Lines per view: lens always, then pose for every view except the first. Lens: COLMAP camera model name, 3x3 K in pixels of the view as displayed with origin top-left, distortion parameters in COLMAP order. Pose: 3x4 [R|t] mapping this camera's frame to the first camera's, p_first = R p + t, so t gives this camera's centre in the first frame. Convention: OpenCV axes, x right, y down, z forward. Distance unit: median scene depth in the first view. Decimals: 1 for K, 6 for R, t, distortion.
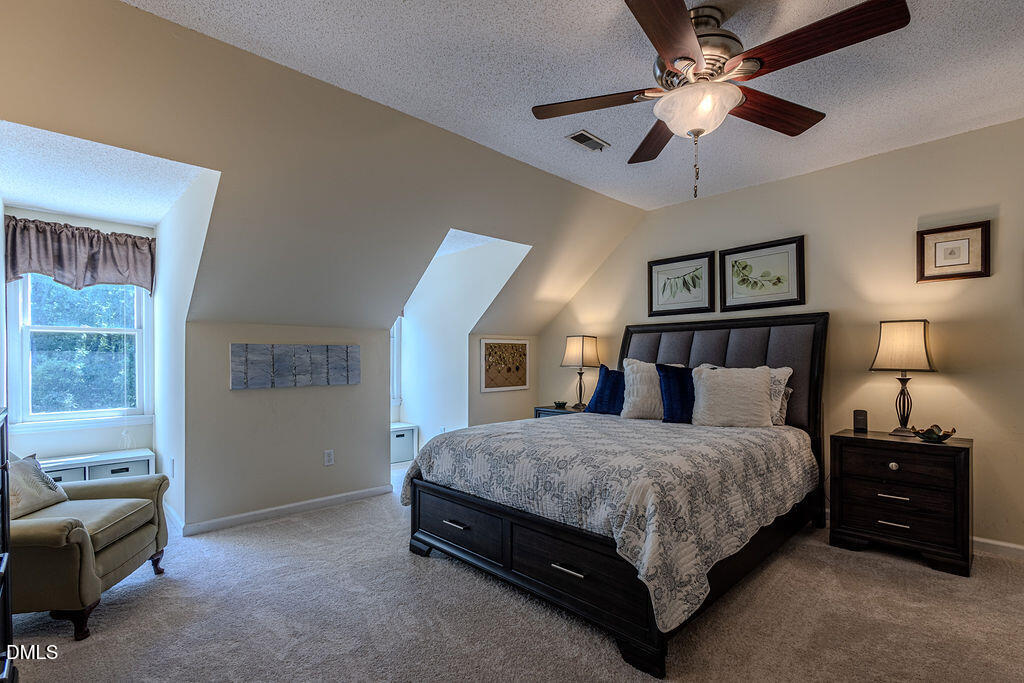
lens RADIAL K [[474.5, 0, 507.8], [0, 474.5, 362.0], [0, 0, 1]] dist [0.003677, -0.000583]
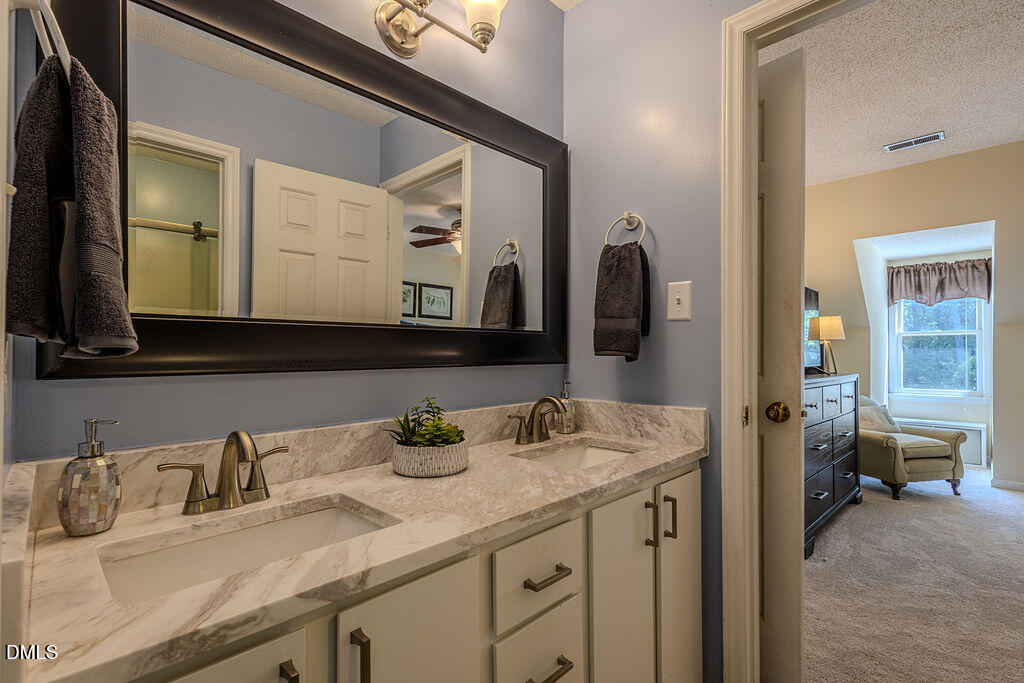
lens RADIAL K [[474.5, 0, 507.0], [0, 474.5, 350.1], [0, 0, 1]] dist [0.003677, -0.000583]
pose [[0.007412, -0.011740, -0.999904, 0.556446], [-0.009288, 0.999887, -0.011809, 0.012654], [0.999929, 0.009375, 0.007302, -0.317503]]
